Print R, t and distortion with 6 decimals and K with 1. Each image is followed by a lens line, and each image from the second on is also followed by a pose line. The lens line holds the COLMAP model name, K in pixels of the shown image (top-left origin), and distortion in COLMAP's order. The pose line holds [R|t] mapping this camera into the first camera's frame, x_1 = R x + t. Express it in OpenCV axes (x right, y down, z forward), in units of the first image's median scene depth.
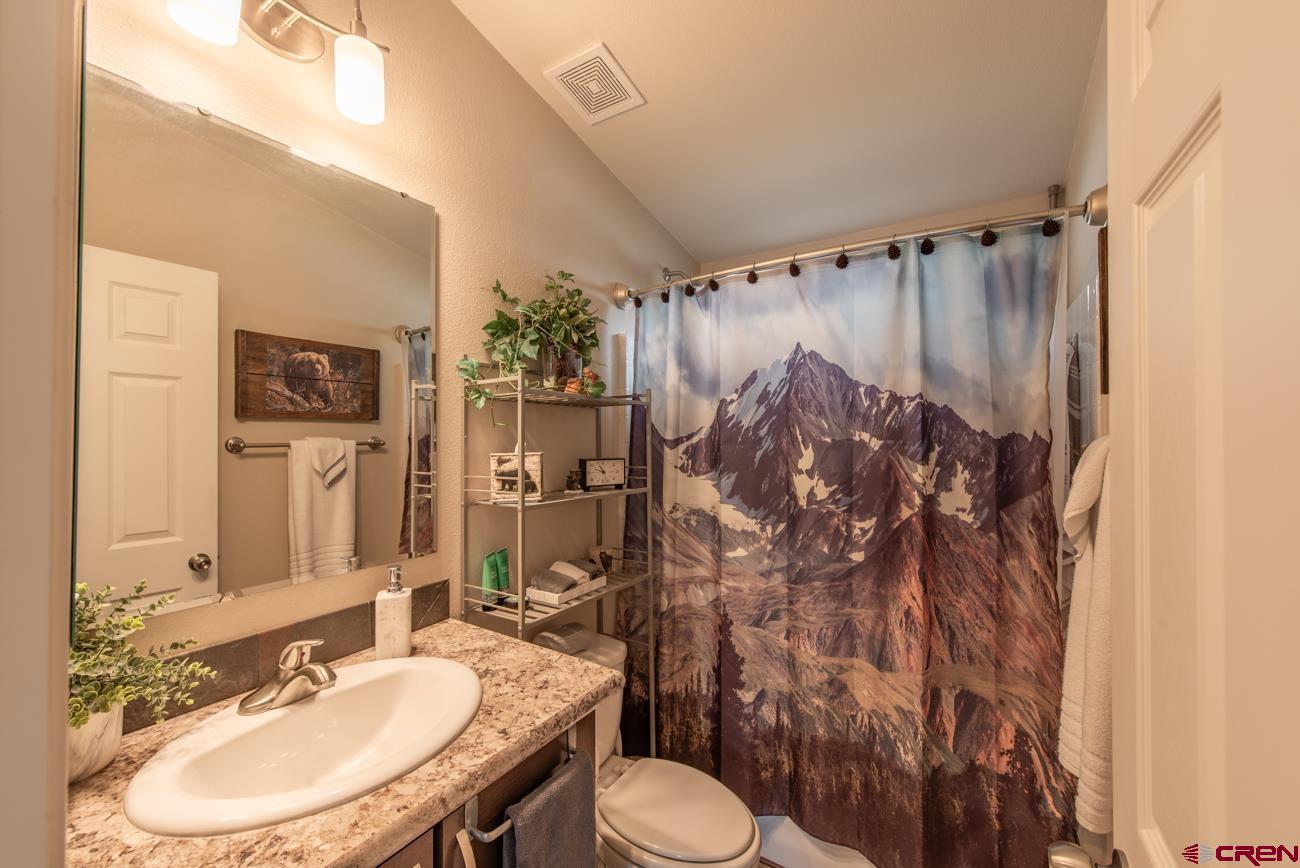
lens RADIAL K [[506.7, 0, 650.1], [0, 506.7, 430.9], [0, 0, 1]] dist [0.015164, -0.004353]
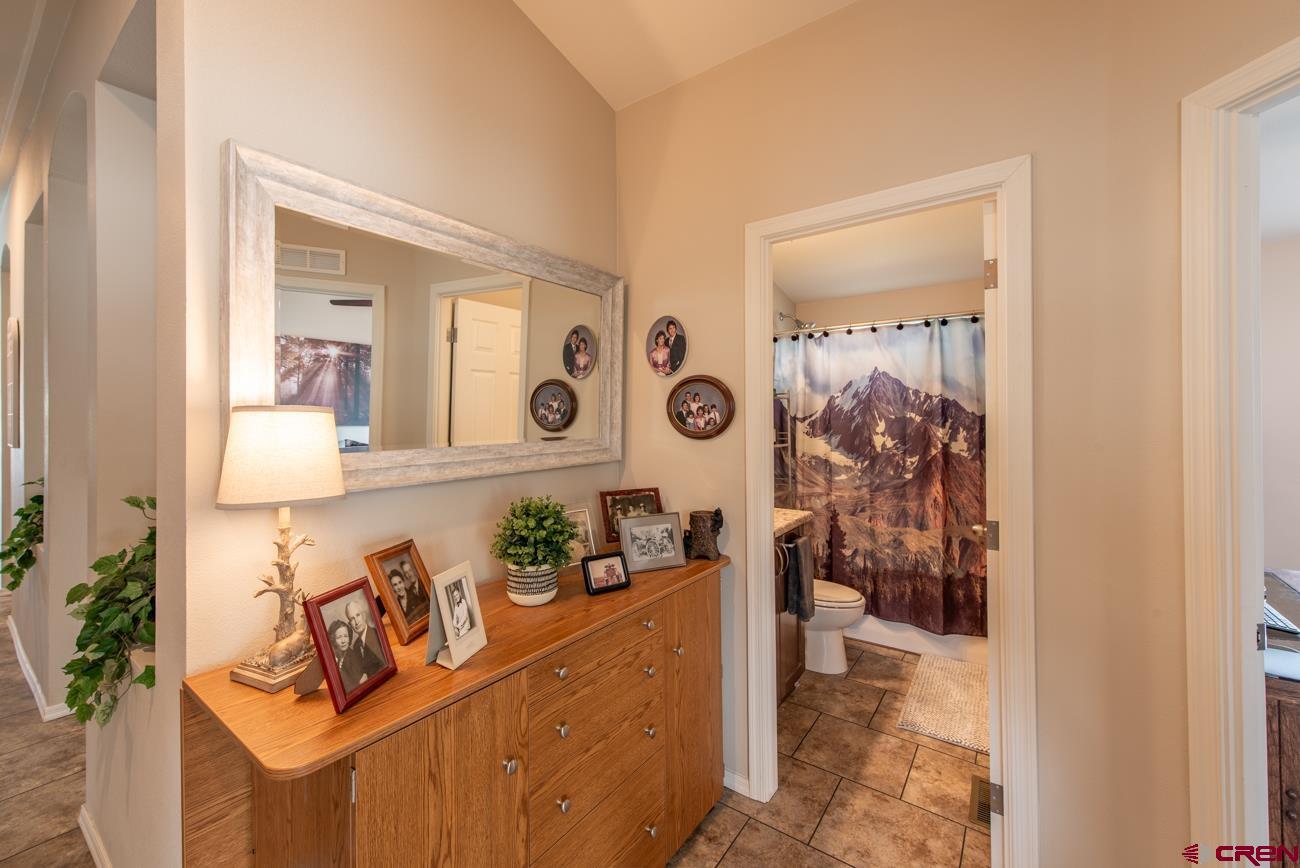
lens RADIAL K [[506.7, 0, 636.7], [0, 506.7, 414.8], [0, 0, 1]] dist [0.015164, -0.004353]
pose [[0.997231, -0.006795, -0.074057, -0.492460], [0.007038, 0.999971, 0.003025, -0.003570], [0.074034, -0.003538, 0.997249, -1.036637]]
